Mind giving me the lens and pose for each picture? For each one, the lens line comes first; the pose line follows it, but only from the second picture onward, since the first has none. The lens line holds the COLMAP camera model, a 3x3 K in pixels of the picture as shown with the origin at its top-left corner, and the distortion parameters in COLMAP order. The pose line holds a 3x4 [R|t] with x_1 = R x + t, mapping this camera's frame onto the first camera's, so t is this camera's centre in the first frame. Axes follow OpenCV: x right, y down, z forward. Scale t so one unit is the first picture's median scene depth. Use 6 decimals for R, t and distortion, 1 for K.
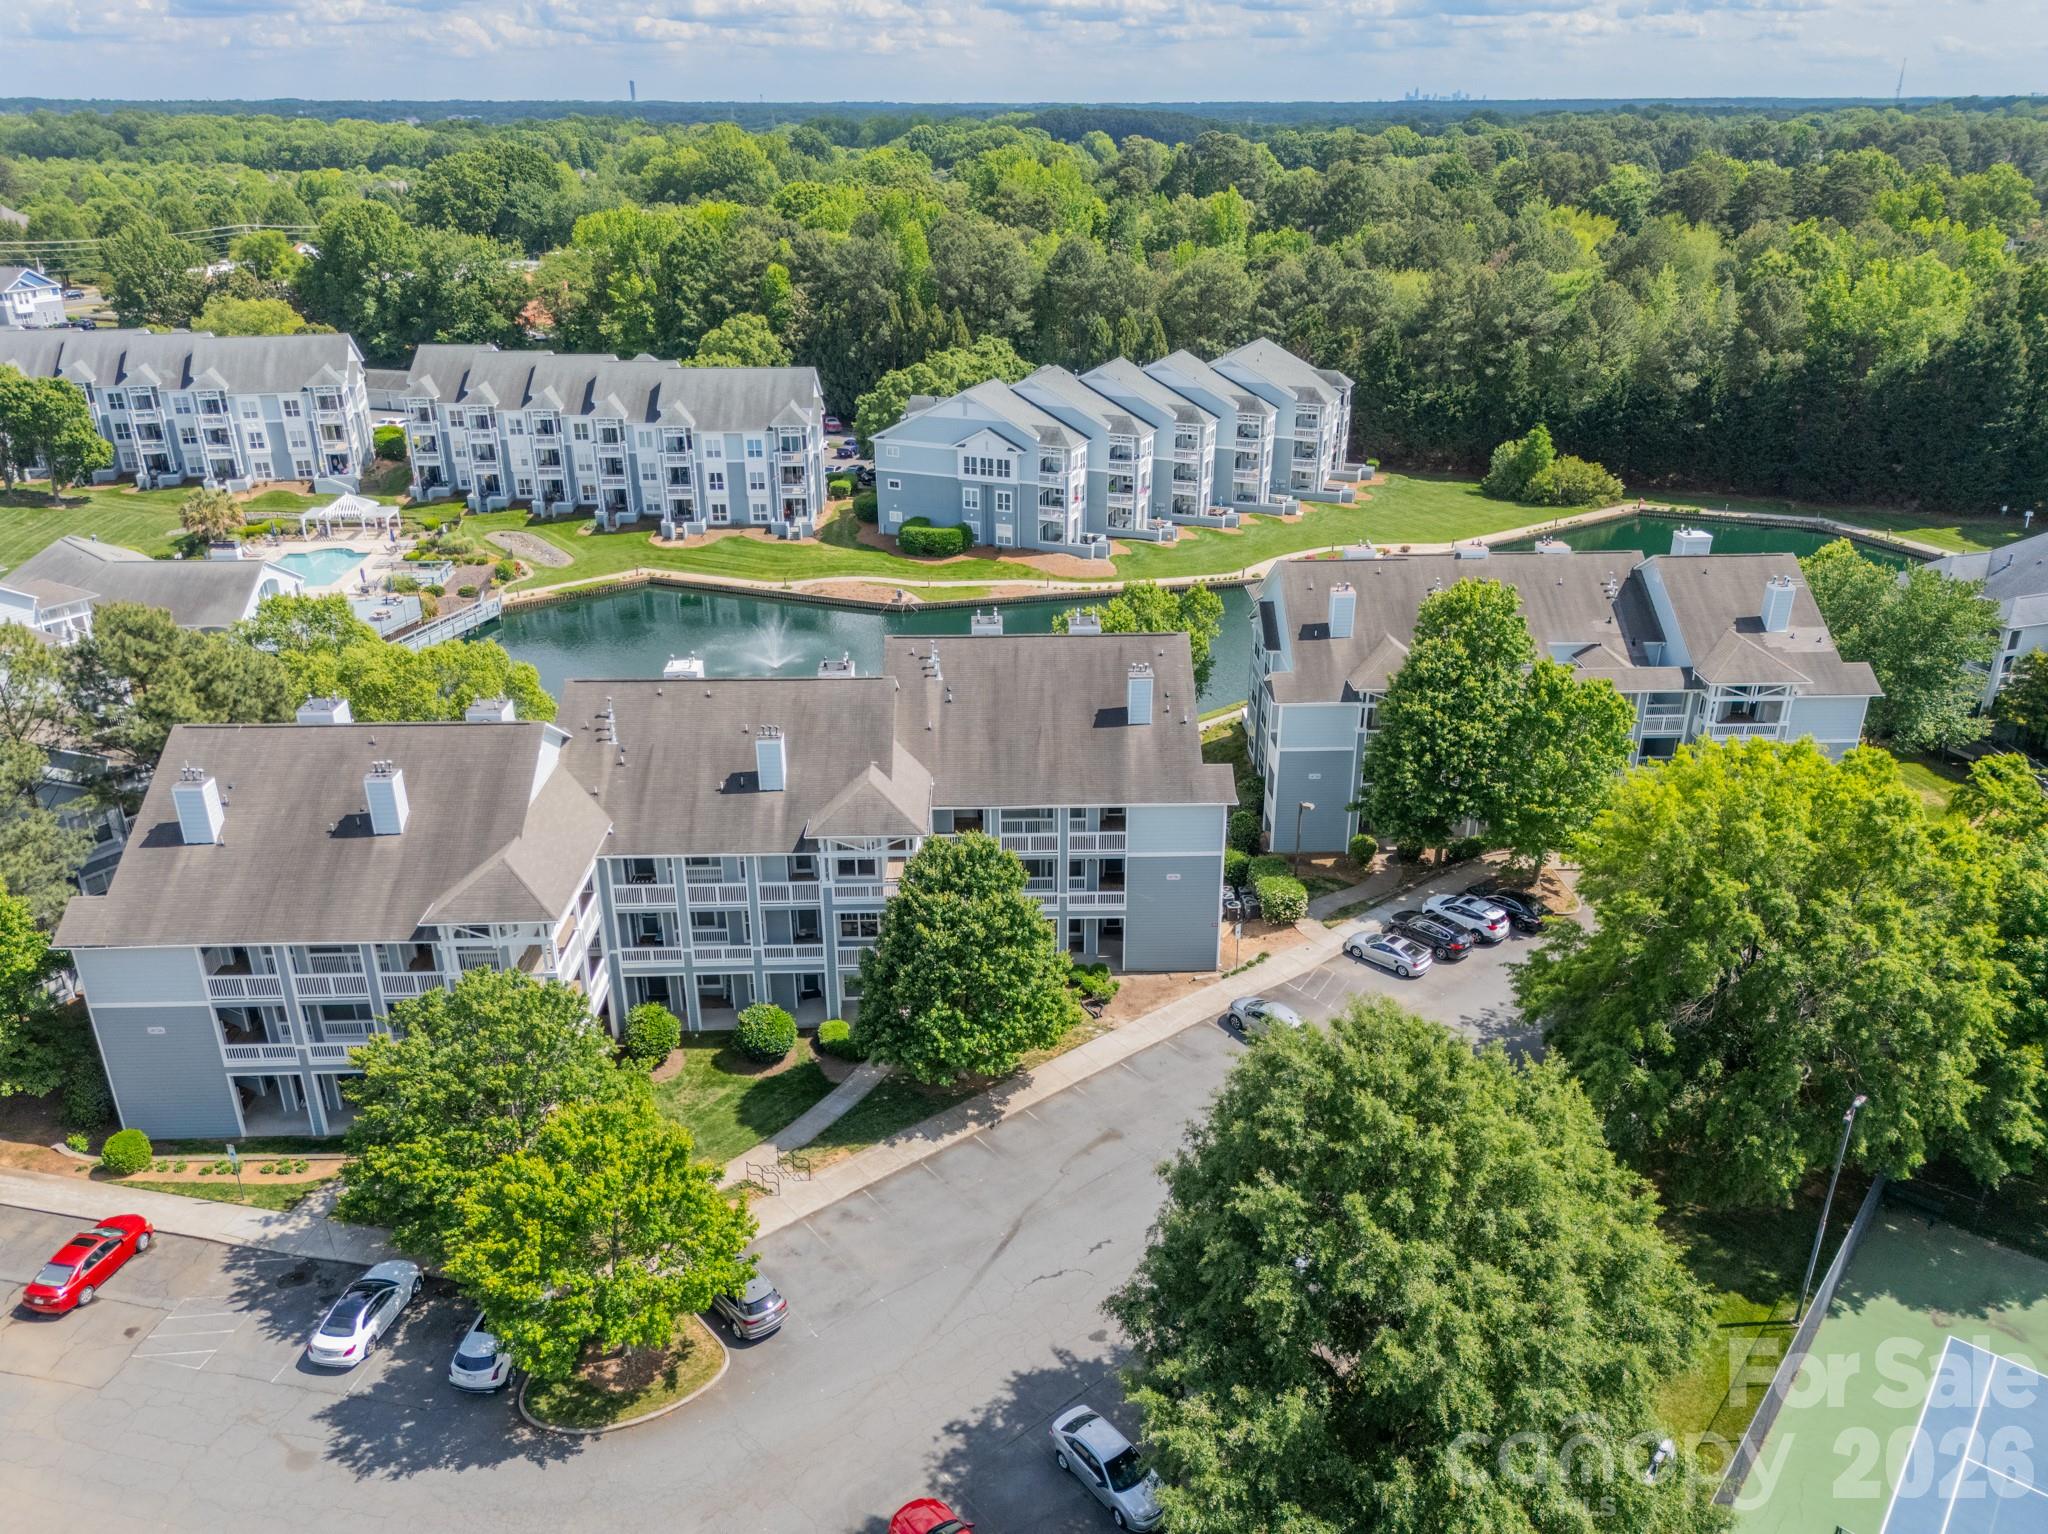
lens RADIAL K [[1514.0, 0, 1022.5], [0, 1514.0, 770.1], [0, 0, 1]] dist [0.071028, -0.068137]
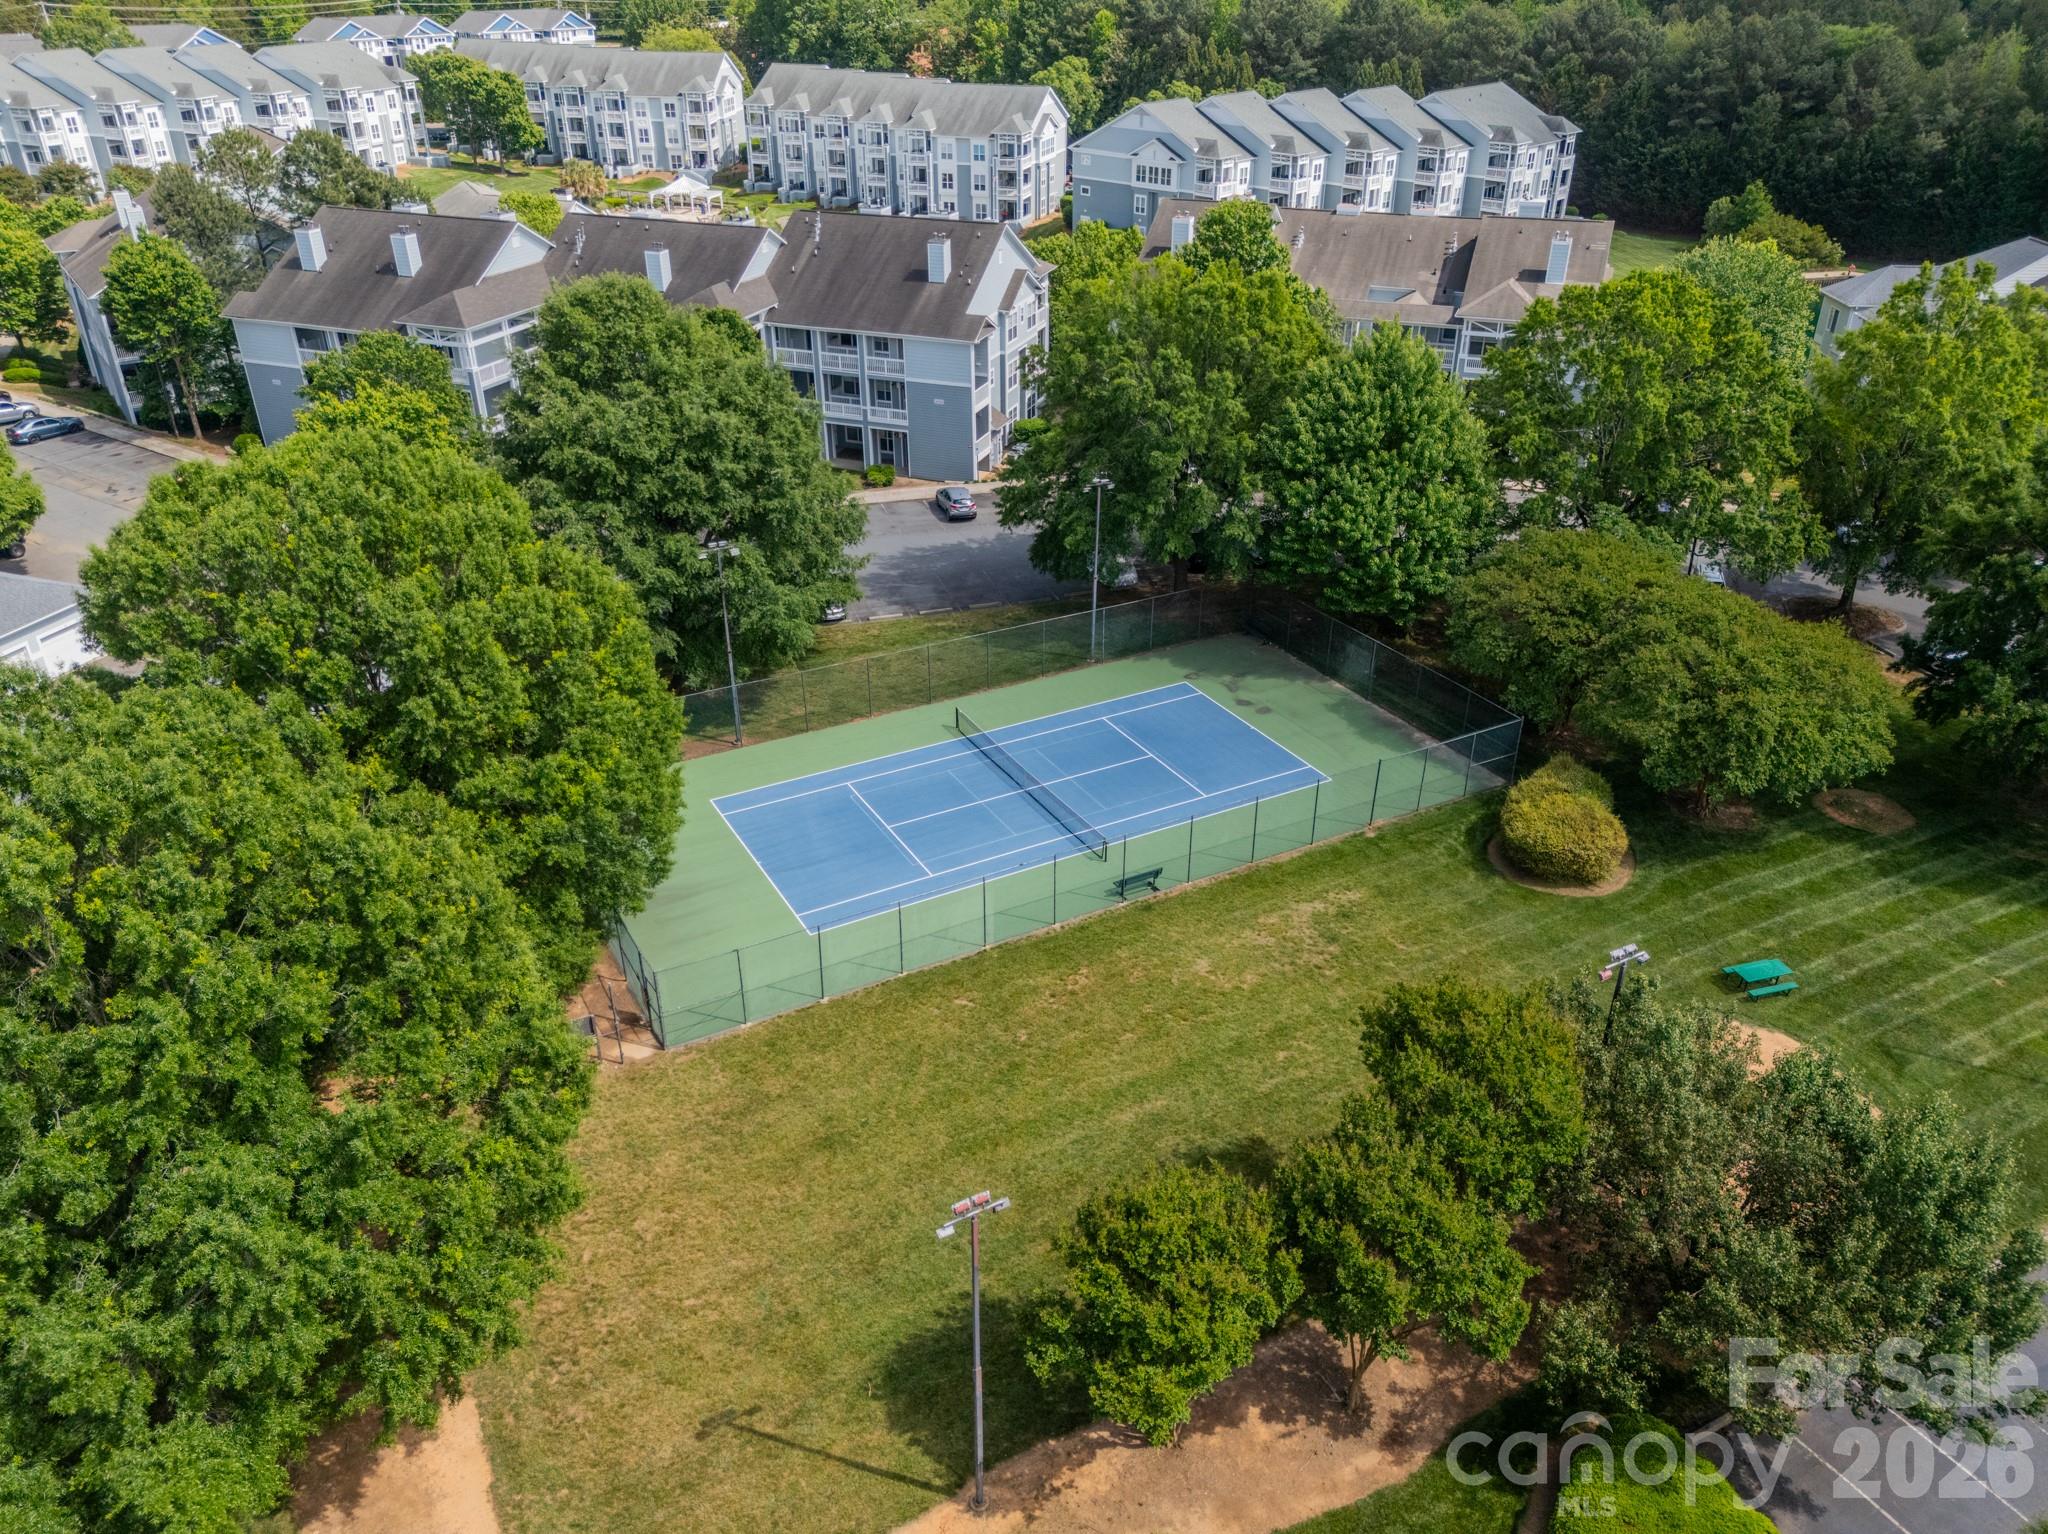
lens RADIAL K [[1514.0, 0, 1022.0], [0, 1514.0, 760.8], [0, 0, 1]] dist [0.071028, -0.068137]
pose [[0.927889, 0.181598, -0.325645, 0.330598], [-0.150443, 0.981473, 0.118653, 0.105813], [0.341159, -0.061106, 0.938018, -0.122424]]
